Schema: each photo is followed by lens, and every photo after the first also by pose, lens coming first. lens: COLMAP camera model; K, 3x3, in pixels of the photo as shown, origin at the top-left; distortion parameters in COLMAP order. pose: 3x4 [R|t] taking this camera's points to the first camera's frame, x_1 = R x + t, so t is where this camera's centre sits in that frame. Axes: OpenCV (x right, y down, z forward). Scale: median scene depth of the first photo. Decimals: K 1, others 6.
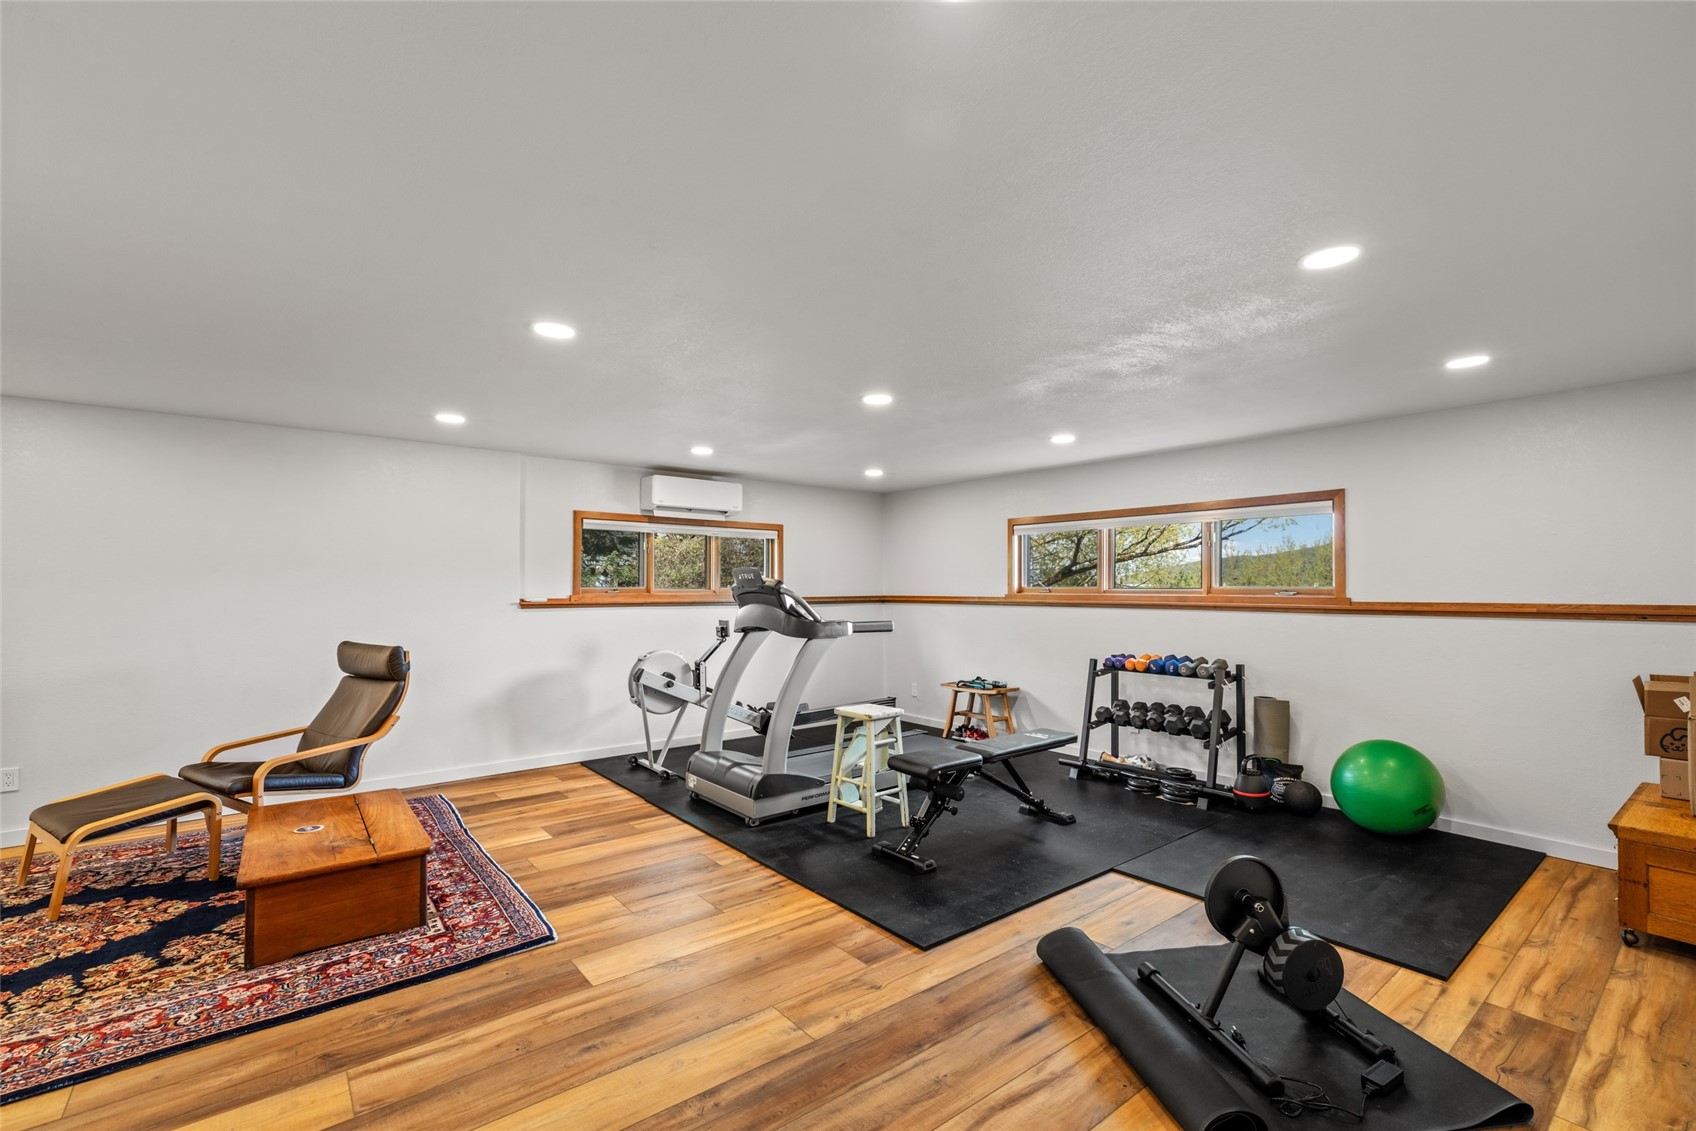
lens RADIAL K [[730.2, 0, 845.2], [0, 730.2, 567.7], [0, 0, 1]] dist [-0.001129, 0.000736]
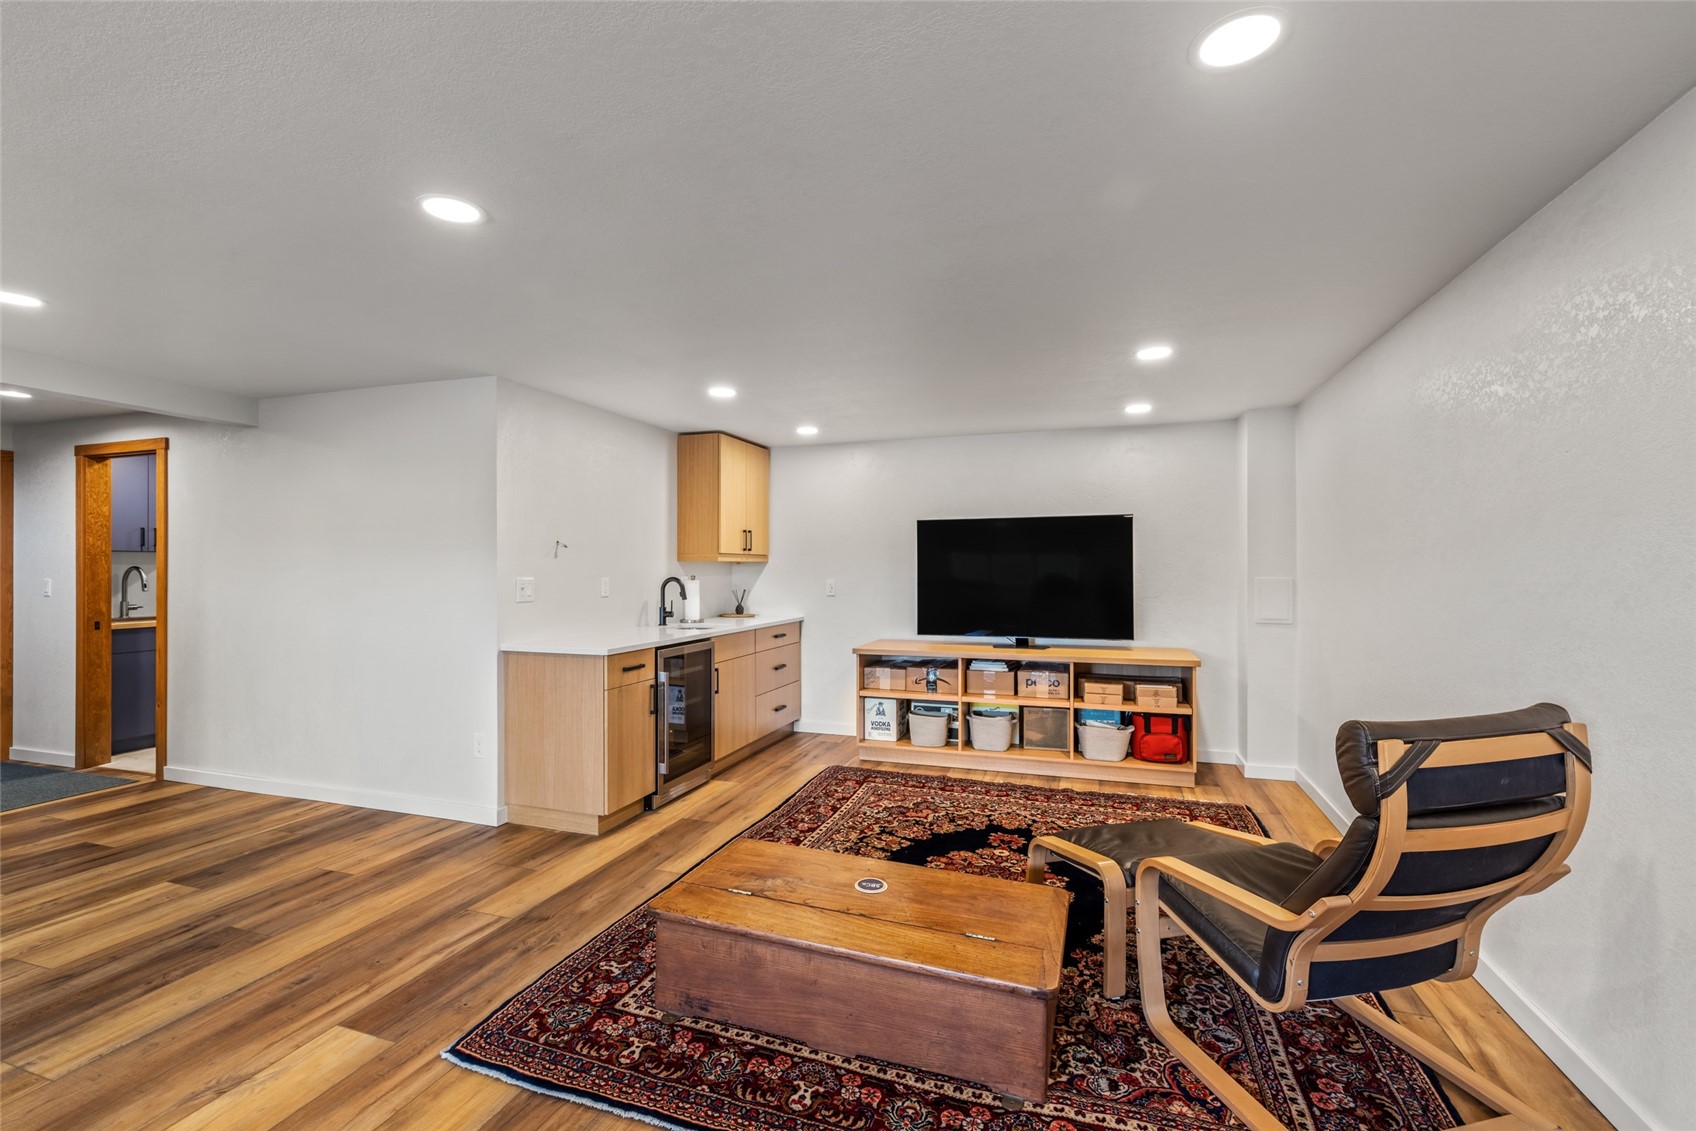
lens RADIAL K [[730.2, 0, 845.2], [0, 730.2, 567.7], [0, 0, 1]] dist [-0.001129, 0.000736]
pose [[-0.843181, 0.001925, -0.537627, -0.410890], [0.020392, 0.999389, -0.028403, 0.068282], [0.537243, -0.034912, -0.842704, 2.191097]]
